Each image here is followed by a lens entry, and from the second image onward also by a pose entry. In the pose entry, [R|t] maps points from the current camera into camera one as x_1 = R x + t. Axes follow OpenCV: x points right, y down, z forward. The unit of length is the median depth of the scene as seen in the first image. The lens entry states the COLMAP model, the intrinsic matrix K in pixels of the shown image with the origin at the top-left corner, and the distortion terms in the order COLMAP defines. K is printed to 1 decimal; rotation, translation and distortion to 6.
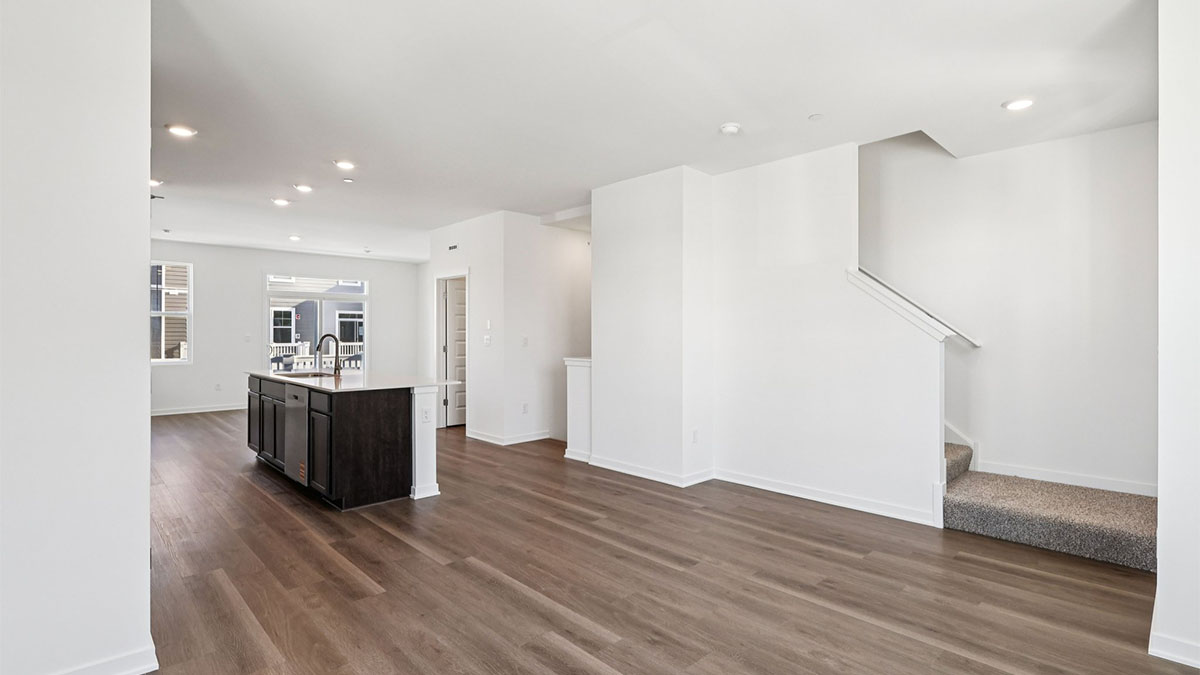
lens RADIAL K [[560.0, 0, 605.0], [0, 560.0, 328.6], [0, 0, 1]] dist [-0.006384, 0.000604]
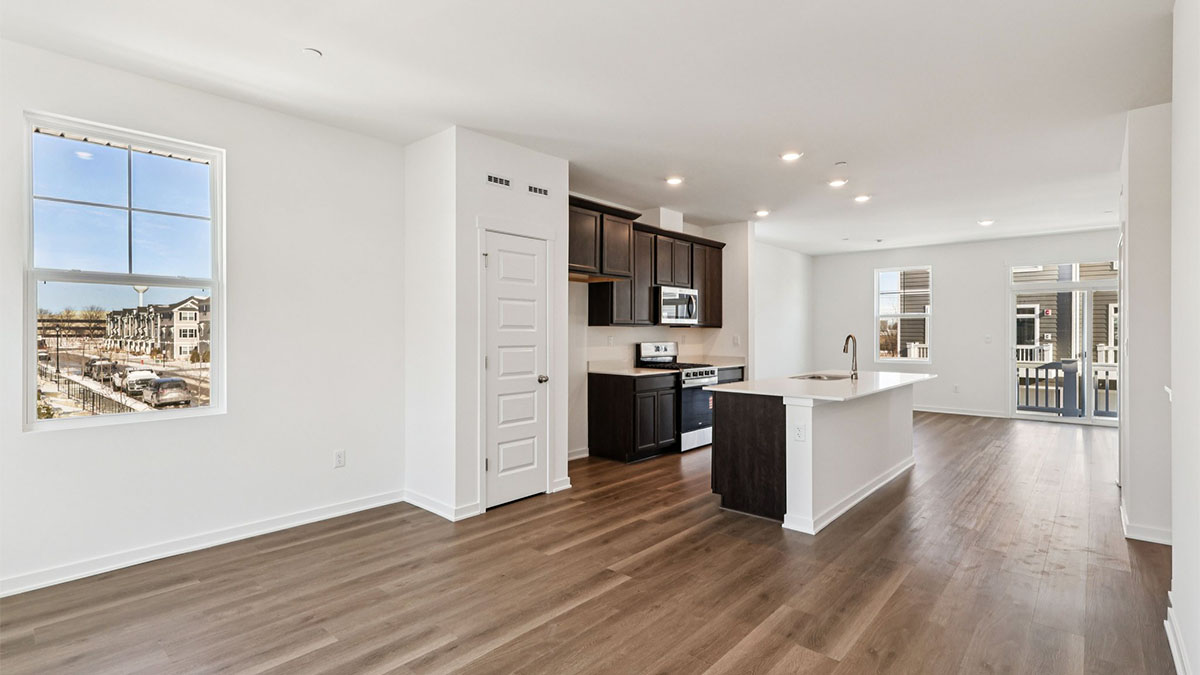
lens RADIAL K [[560.0, 0, 594.1], [0, 560.0, 330.5], [0, 0, 1]] dist [-0.006384, 0.000604]
pose [[0.071890, -0.002280, -0.997410, 0.527737], [0.006167, 0.999979, -0.001841, 0.002741], [0.997394, -0.006019, 0.071902, 0.685788]]
